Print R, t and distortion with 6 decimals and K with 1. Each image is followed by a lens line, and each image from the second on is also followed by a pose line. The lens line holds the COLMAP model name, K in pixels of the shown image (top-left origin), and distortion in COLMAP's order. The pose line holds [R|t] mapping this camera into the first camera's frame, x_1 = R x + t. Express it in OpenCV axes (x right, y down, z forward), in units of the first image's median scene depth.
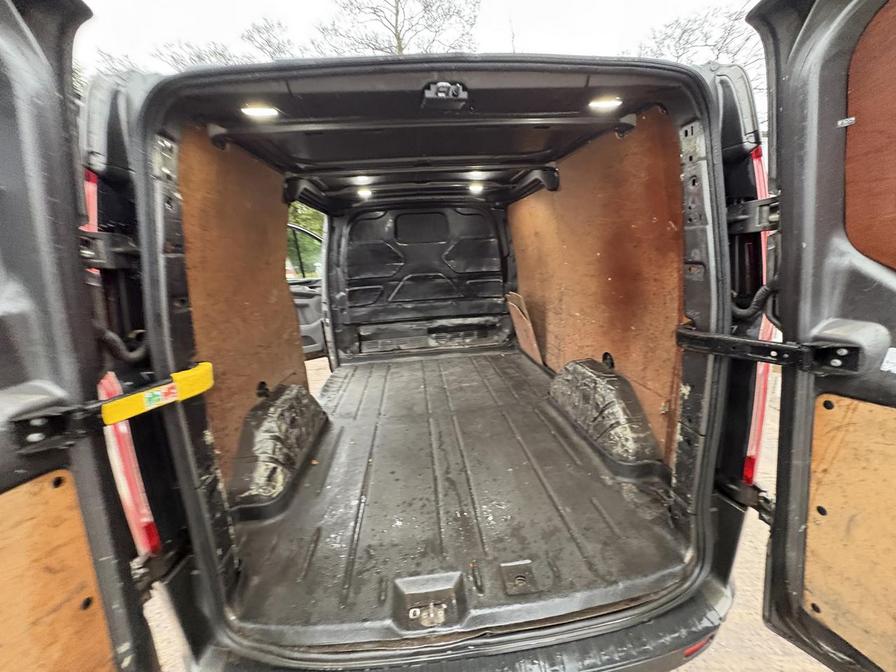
lens RADIAL K [[354.7, 0, 448.0], [0, 354.7, 336.0], [0, 0, 1]] dist [0.000453, -0.000121]
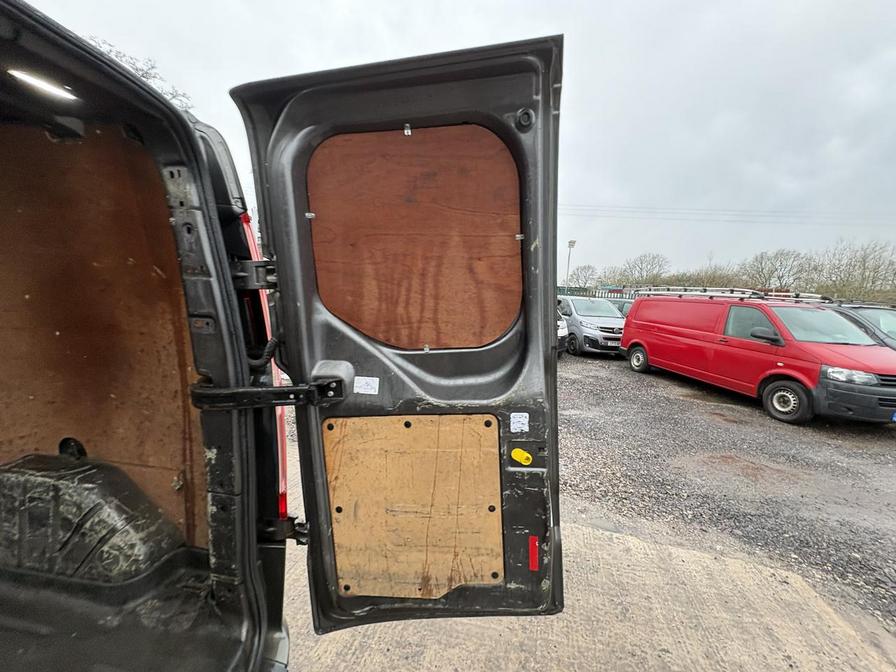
lens RADIAL K [[354.7, 0, 448.0], [0, 354.7, 336.0], [0, 0, 1]] dist [0.000453, -0.000121]
pose [[0.252130, -0.048729, 0.966466, -0.031722], [0.168510, 0.985683, 0.005738, -0.041251], [-0.952909, 0.161412, 0.256732, 0.127656]]
